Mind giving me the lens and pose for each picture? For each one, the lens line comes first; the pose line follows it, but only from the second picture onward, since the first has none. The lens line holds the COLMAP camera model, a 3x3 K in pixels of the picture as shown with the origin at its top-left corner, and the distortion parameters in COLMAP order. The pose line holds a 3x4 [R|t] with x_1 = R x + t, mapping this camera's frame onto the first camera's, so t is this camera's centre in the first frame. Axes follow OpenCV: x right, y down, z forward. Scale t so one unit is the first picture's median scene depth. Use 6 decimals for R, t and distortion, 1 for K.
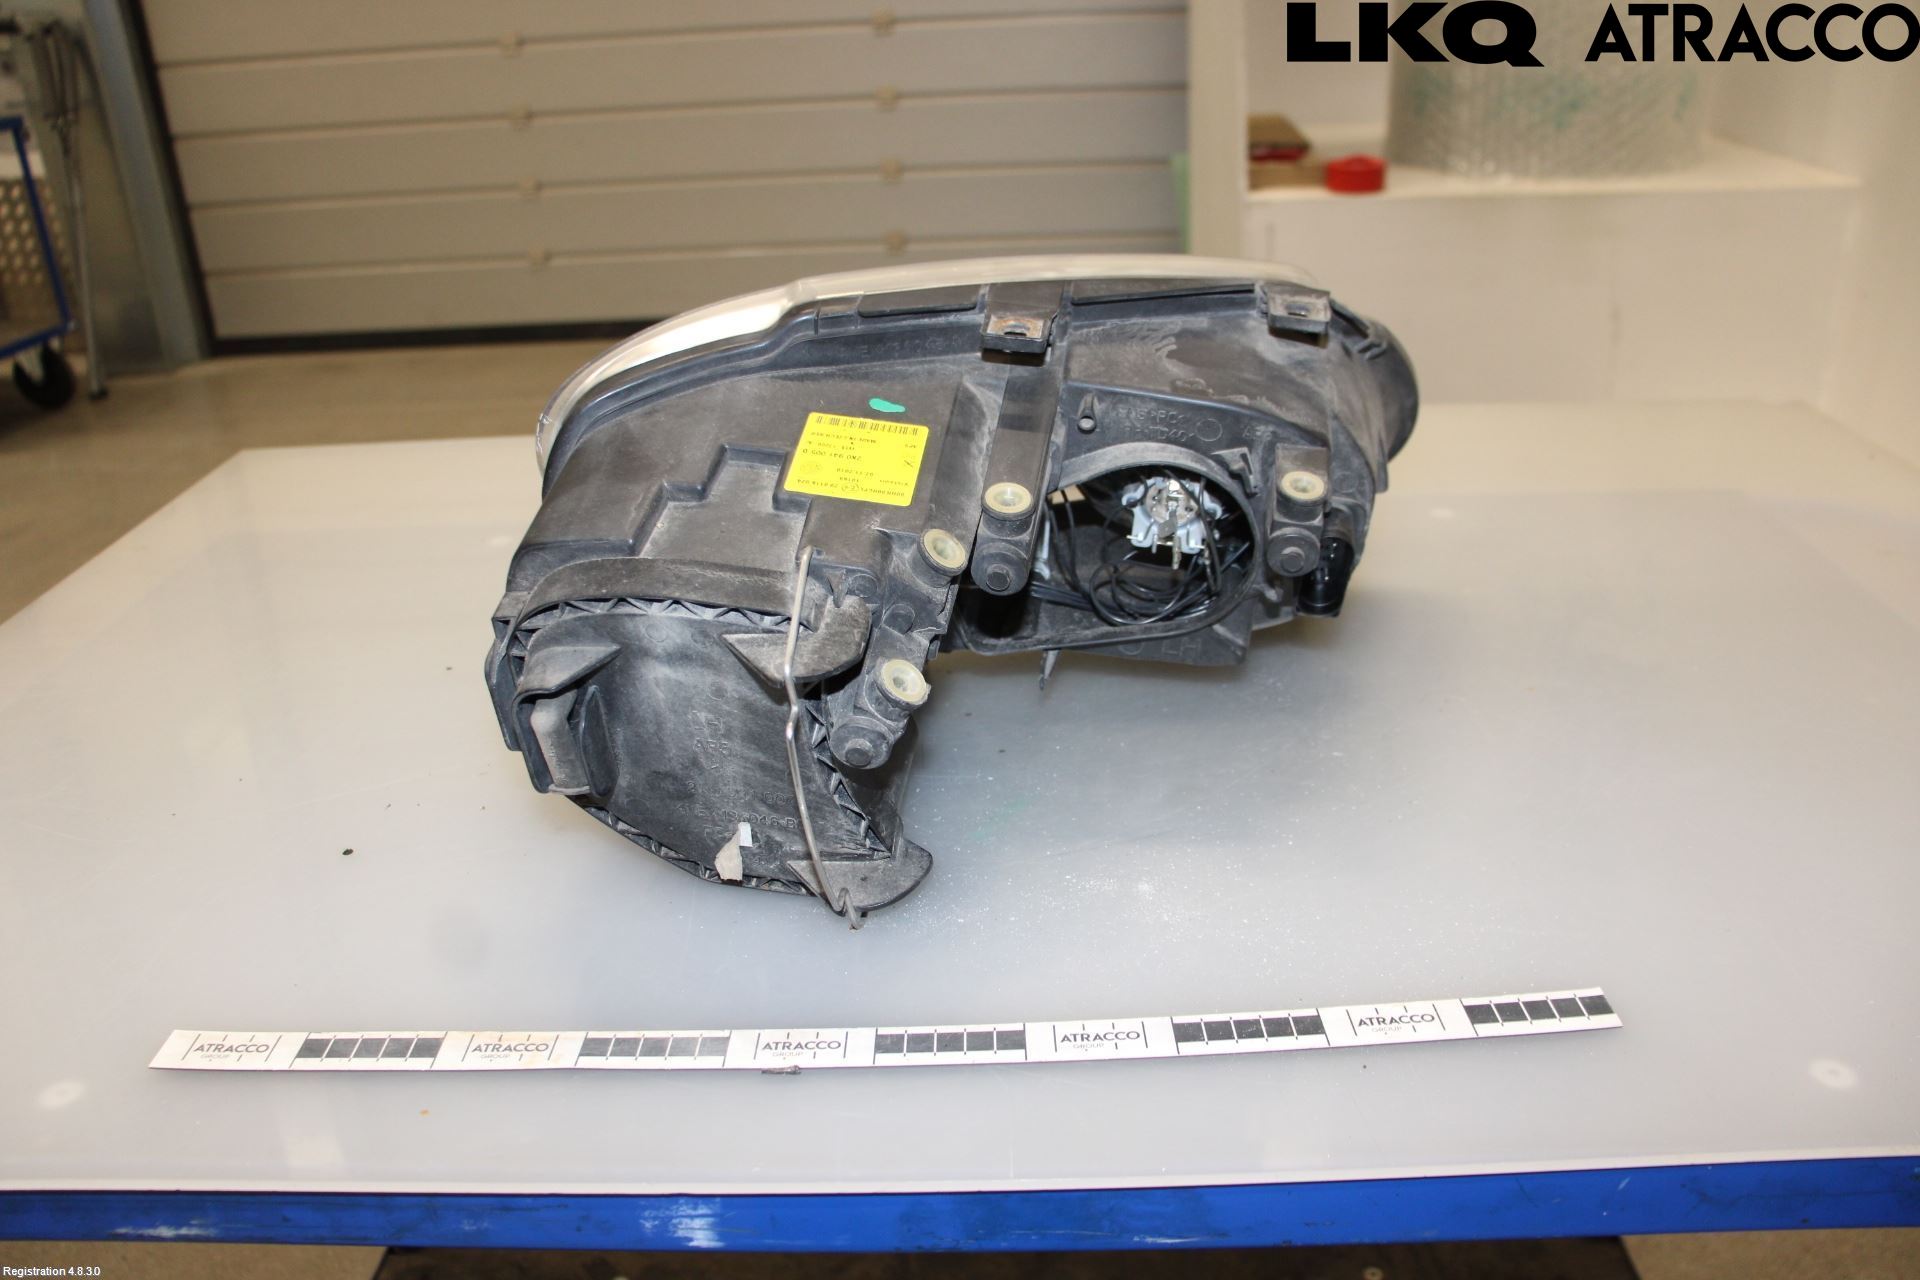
lens RADIAL K [[1584.9, 0, 956.4], [0, 1584.9, 639.8], [0, 0, 1]] dist [-0.098349, 0.093162]
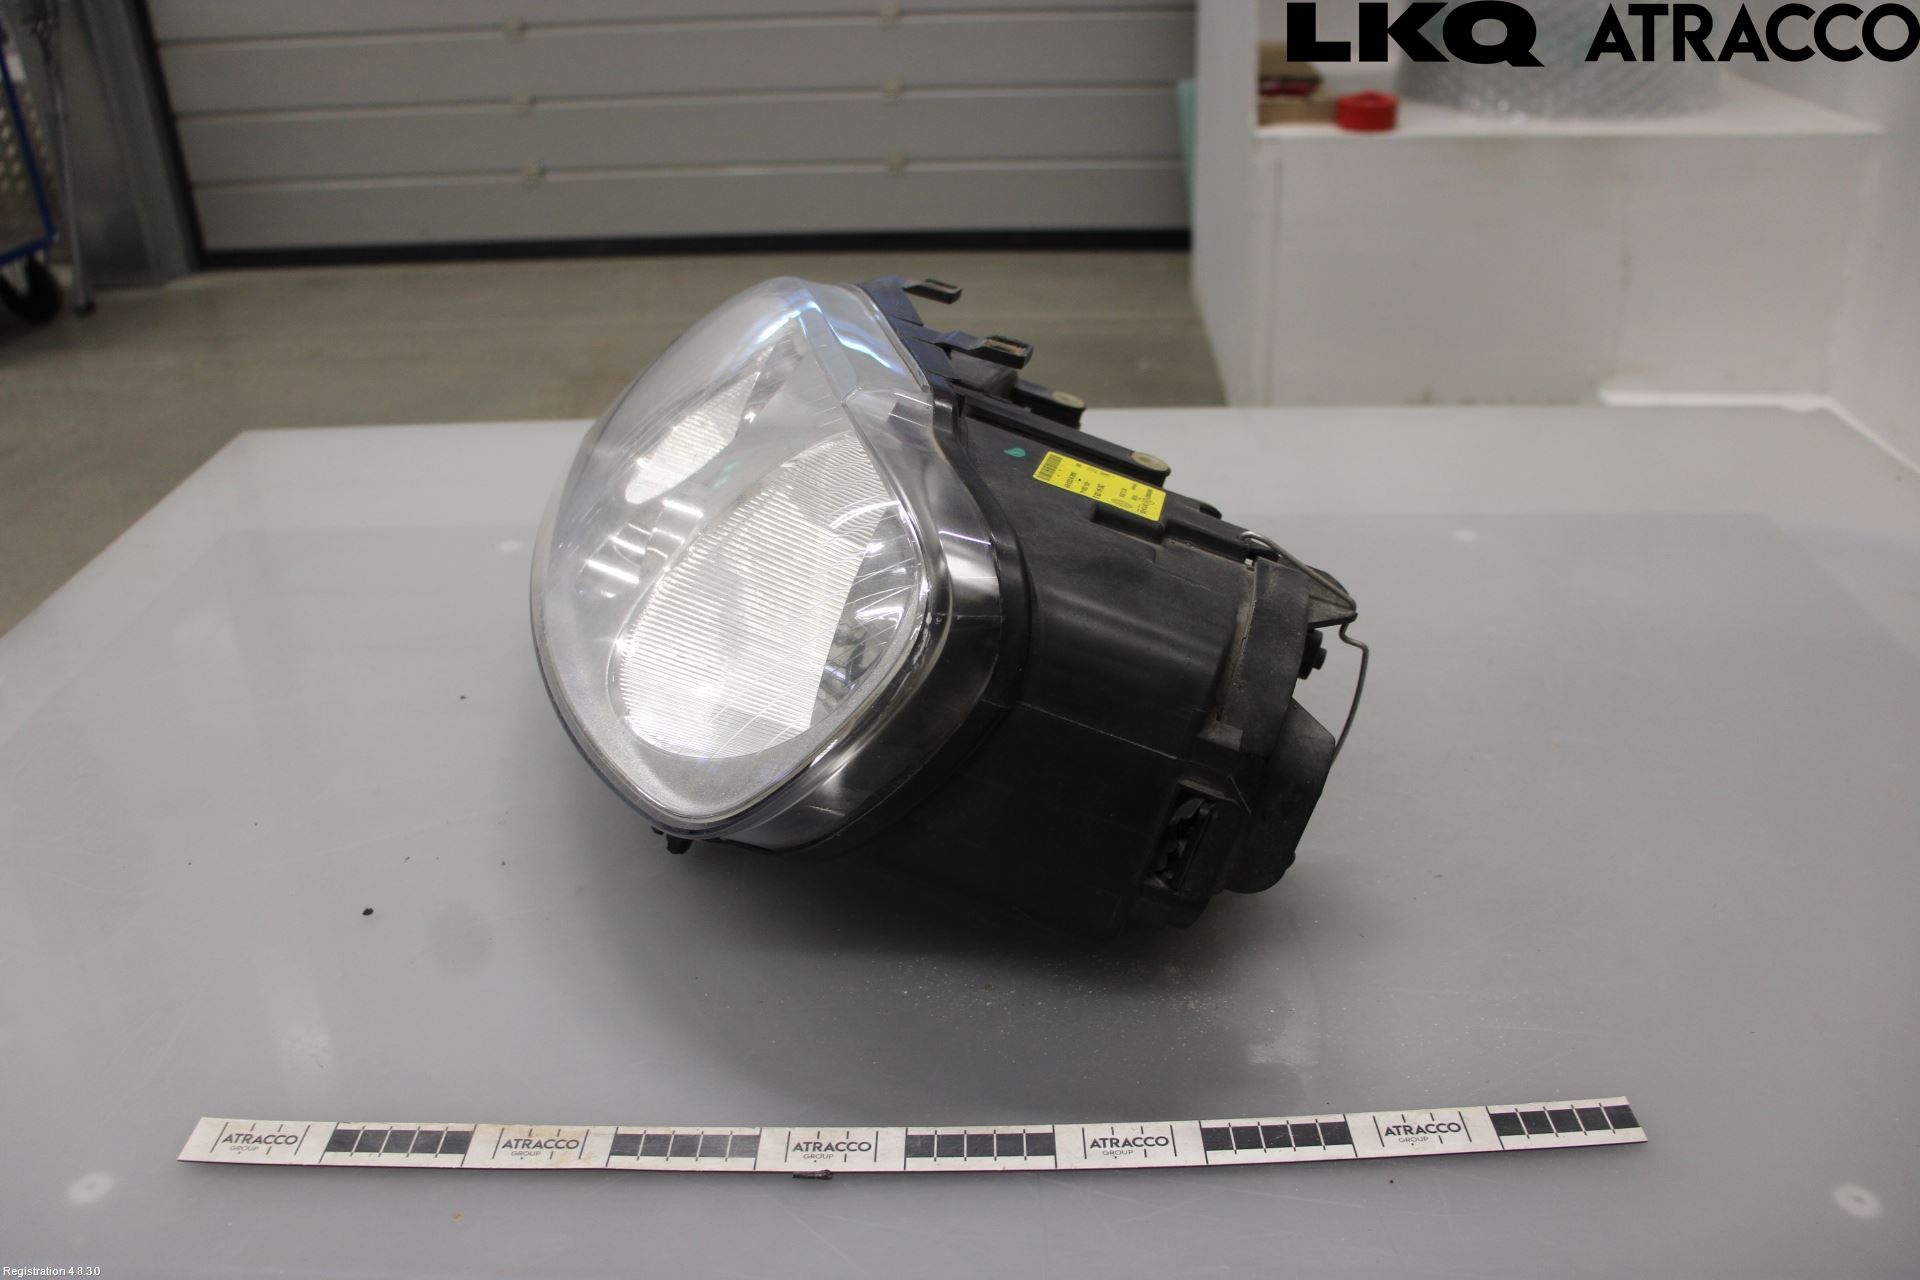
lens RADIAL K [[1584.9, 0, 961.7], [0, 1584.9, 633.7], [0, 0, 1]] dist [-0.098349, 0.093162]
pose [[0.999895, 0.011548, 0.008771, -0.027451], [-0.012020, 0.998373, 0.055743, -0.123364], [-0.008113, -0.055843, 0.998407, 0.016750]]
